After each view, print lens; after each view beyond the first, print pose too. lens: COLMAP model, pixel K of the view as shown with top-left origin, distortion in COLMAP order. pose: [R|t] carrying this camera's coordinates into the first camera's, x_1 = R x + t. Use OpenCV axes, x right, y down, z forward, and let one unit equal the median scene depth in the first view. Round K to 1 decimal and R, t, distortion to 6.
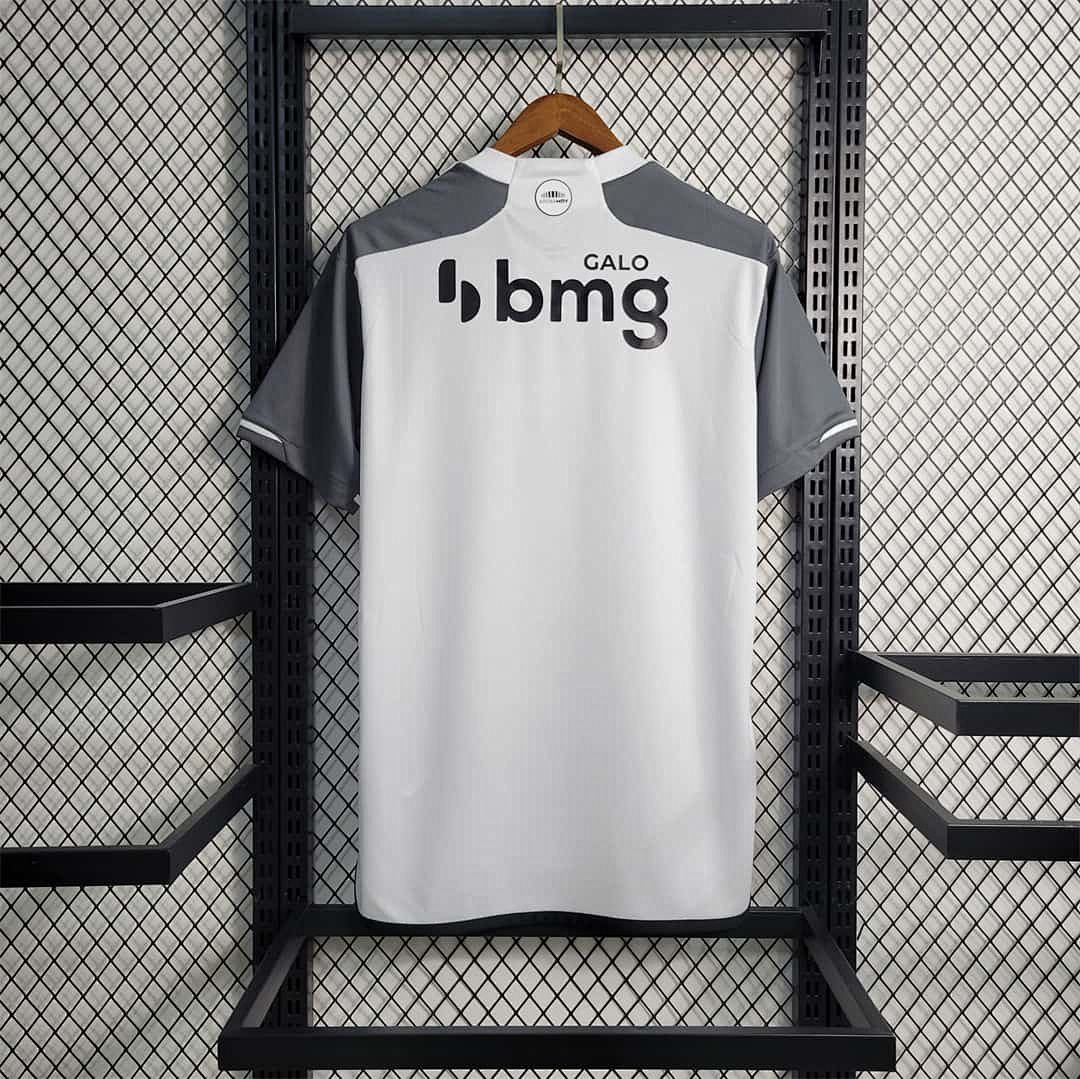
lens RADIAL K [[1044.3, 0, 540.0], [0, 1044.3, 539.5], [0, 0, 1]] dist [-0.006644, 0.018761]
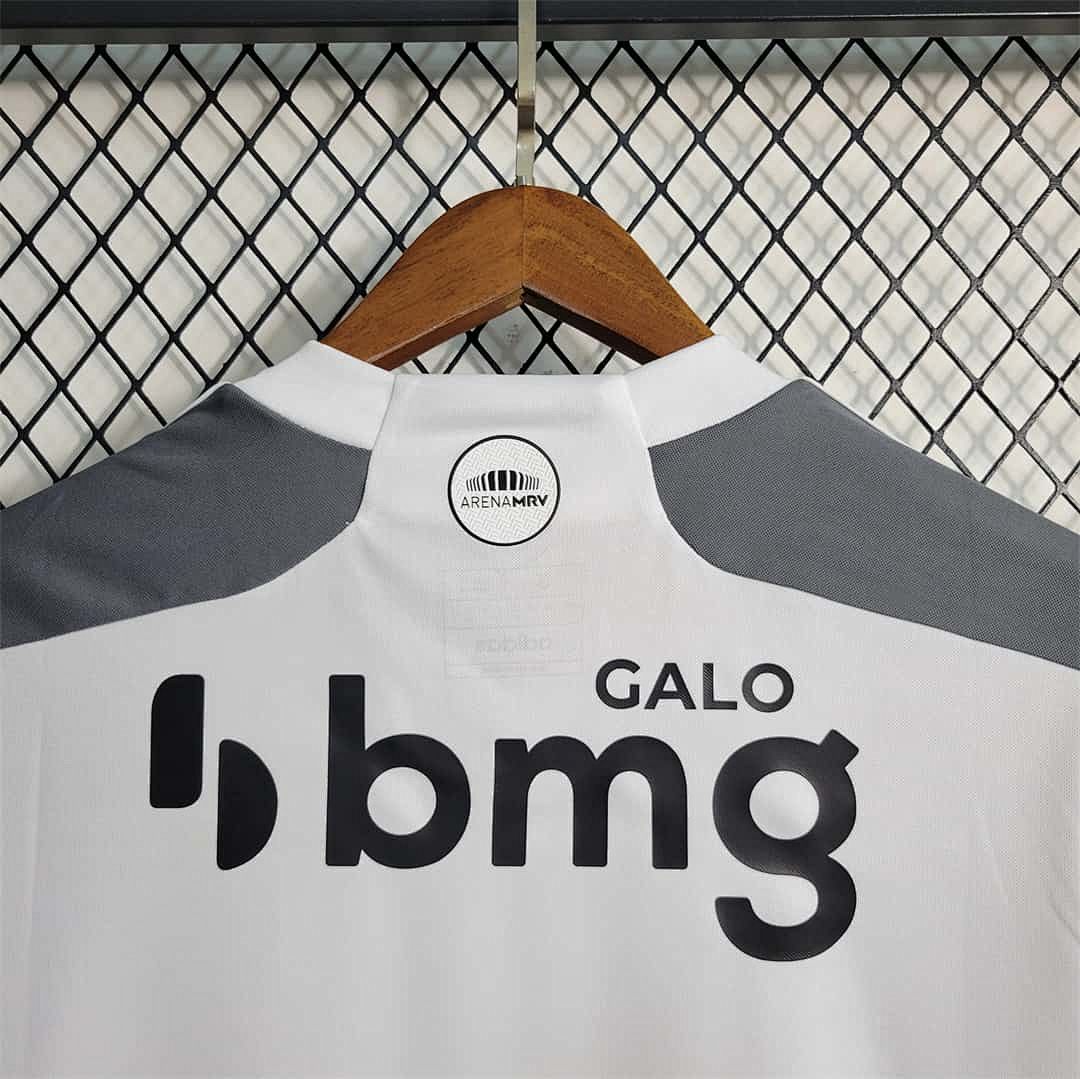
lens RADIAL K [[1080.2, 0, 540.0], [0, 1080.2, 539.5], [0, 0, 1]] dist [-0.003840, 0.010950]
pose [[0.999699, 0.005944, -0.023821, 0.032376], [-0.008012, 0.996117, -0.087670, -0.280915], [0.023207, 0.087835, 0.995865, 0.658333]]
